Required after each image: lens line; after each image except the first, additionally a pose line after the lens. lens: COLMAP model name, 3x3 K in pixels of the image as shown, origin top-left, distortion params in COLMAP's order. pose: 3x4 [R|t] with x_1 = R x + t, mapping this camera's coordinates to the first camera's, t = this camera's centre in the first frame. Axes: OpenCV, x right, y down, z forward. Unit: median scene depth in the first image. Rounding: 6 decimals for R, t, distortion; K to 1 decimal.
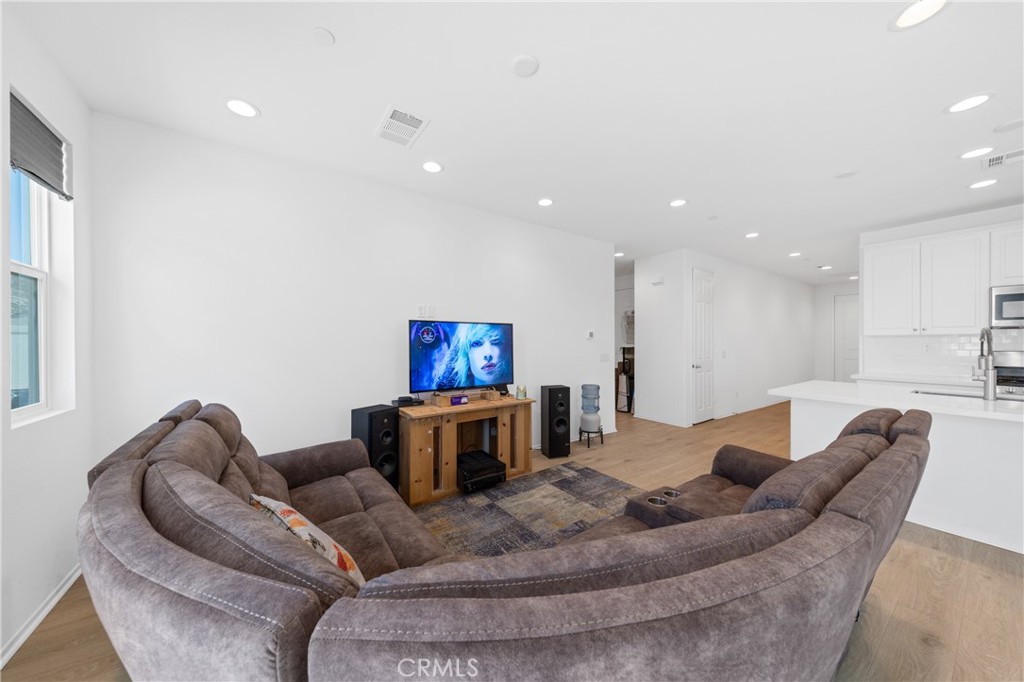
lens RADIAL K [[339.2, 0, 509.5], [0, 339.2, 347.8], [0, 0, 1]] dist [-0.005775, -0.000163]
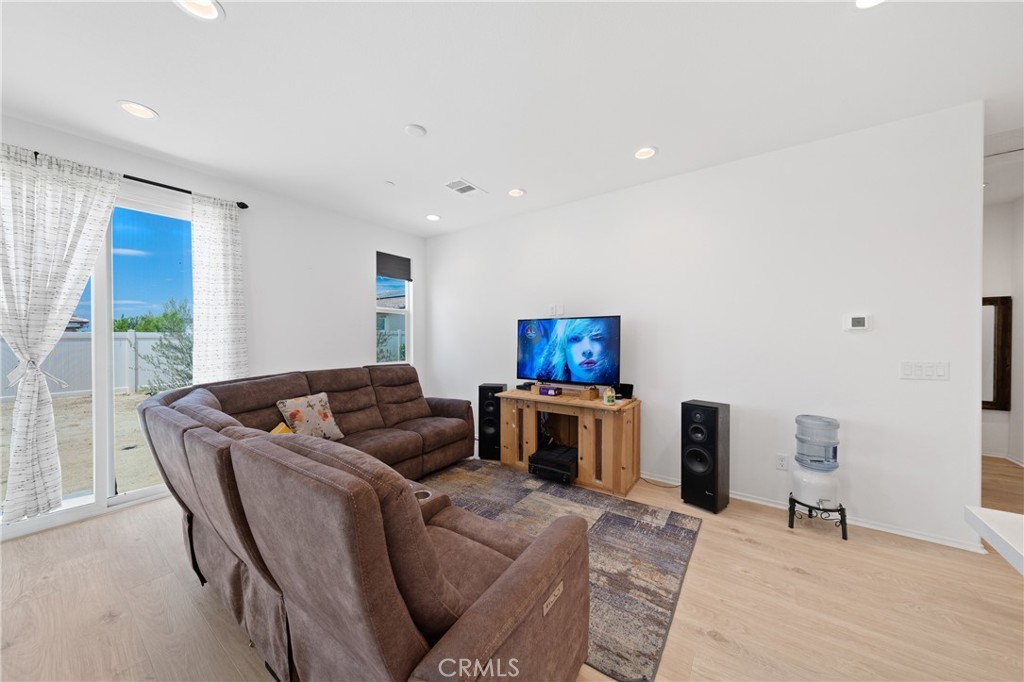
lens RADIAL K [[339.2, 0, 491.5], [0, 339.2, 343.3], [0, 0, 1]] dist [-0.005775, -0.000163]
pose [[0.313624, 0.018512, -0.949367, 0.778937], [-0.009943, 0.999819, 0.016211, -0.013762], [0.949495, 0.004356, 0.313751, 0.467659]]
